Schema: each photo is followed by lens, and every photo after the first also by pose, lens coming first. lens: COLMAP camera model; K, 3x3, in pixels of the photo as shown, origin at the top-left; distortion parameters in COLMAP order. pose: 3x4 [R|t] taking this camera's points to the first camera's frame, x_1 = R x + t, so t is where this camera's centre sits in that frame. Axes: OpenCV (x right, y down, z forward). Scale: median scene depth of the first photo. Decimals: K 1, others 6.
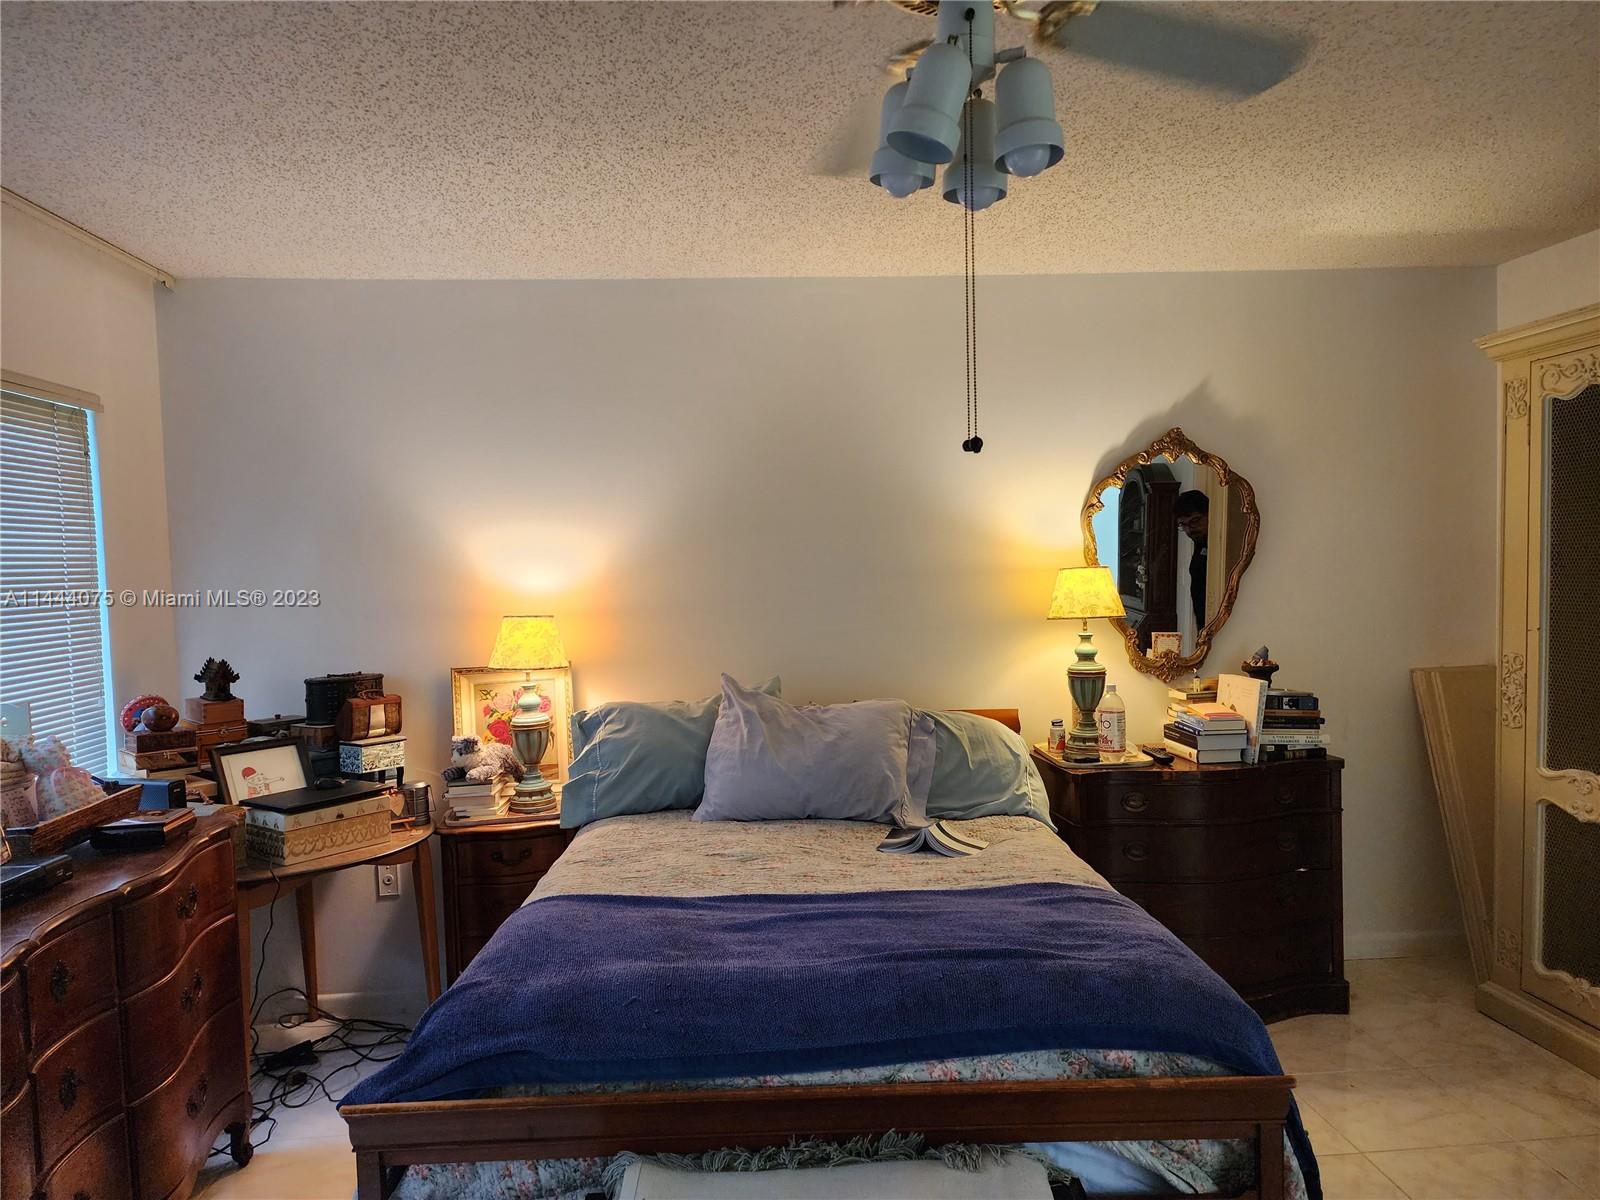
lens RADIAL K [[1068.8, 0, 804.3], [0, 1068.8, 604.6], [0, 0, 1]] dist [0.067112, -0.063711]
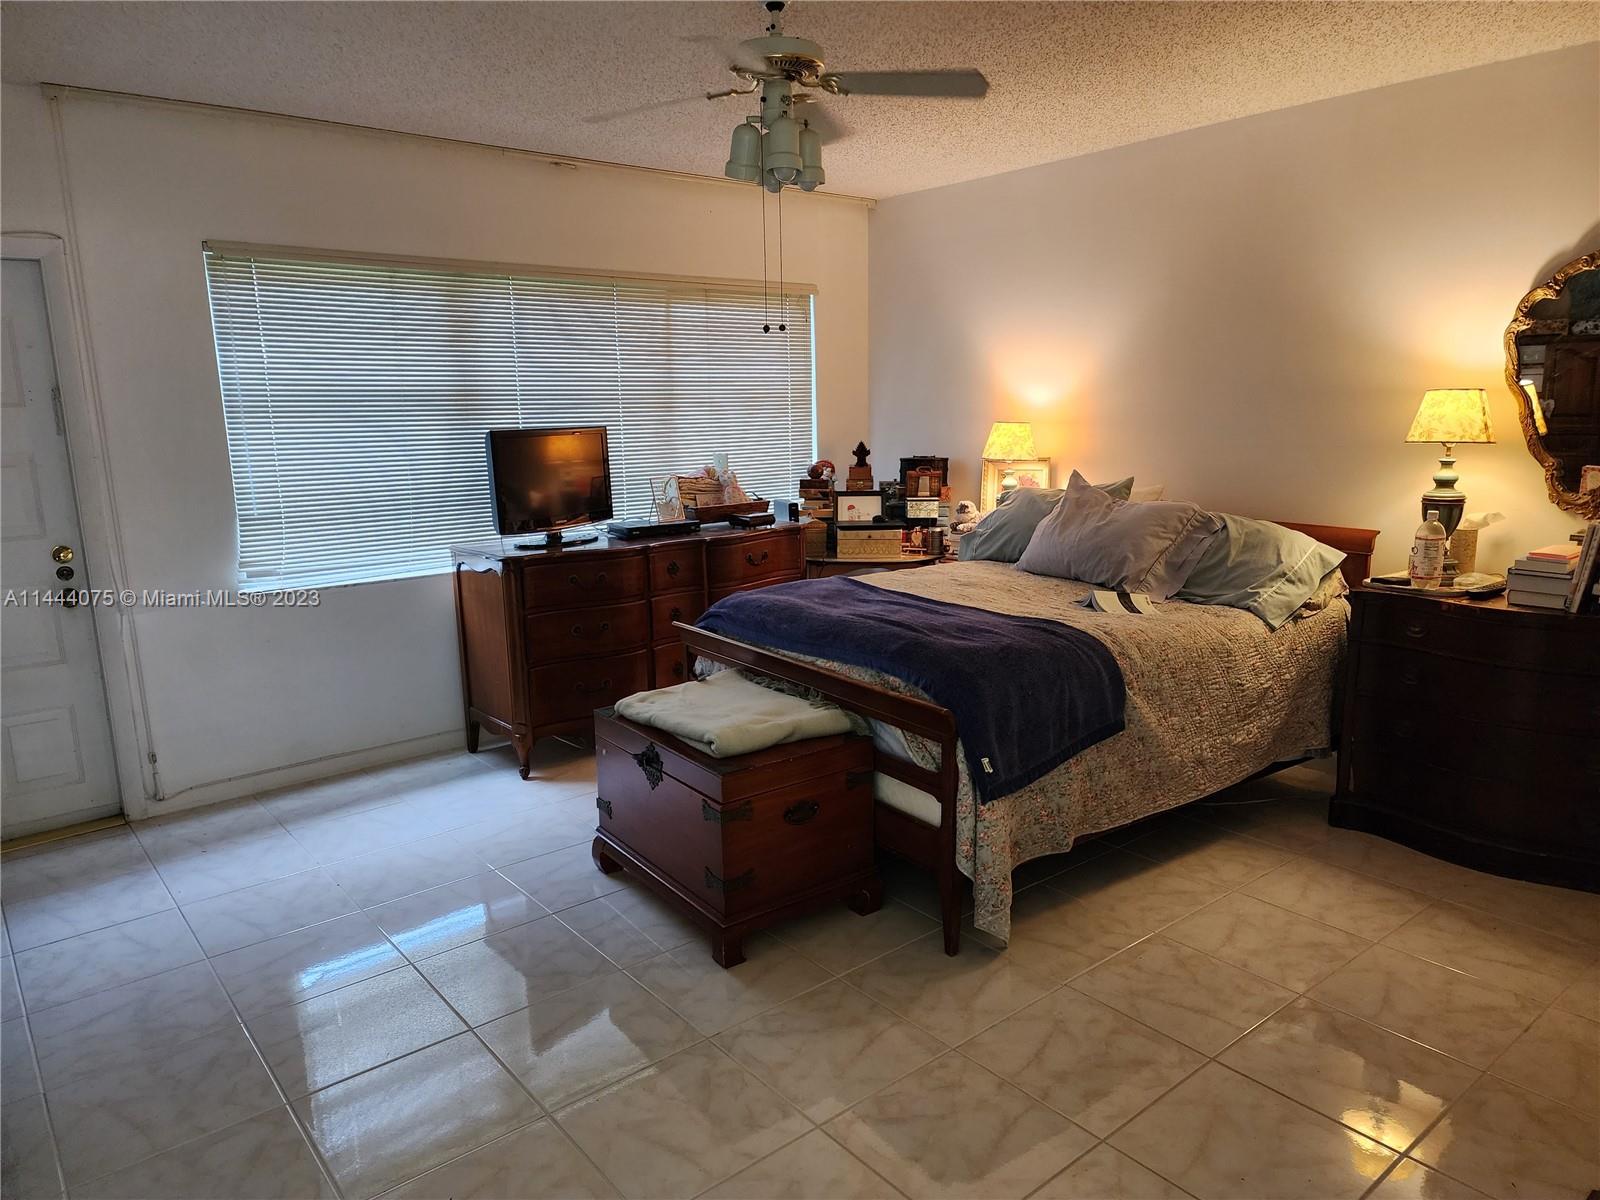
lens RADIAL K [[1068.8, 0, 797.2], [0, 1068.8, 606.9], [0, 0, 1]] dist [0.067112, -0.063711]
pose [[0.566976, 0.173388, -0.805279, 0.791247], [-0.032768, 0.981570, 0.188275, -0.008154], [0.823082, -0.080360, 0.562208, -0.043136]]
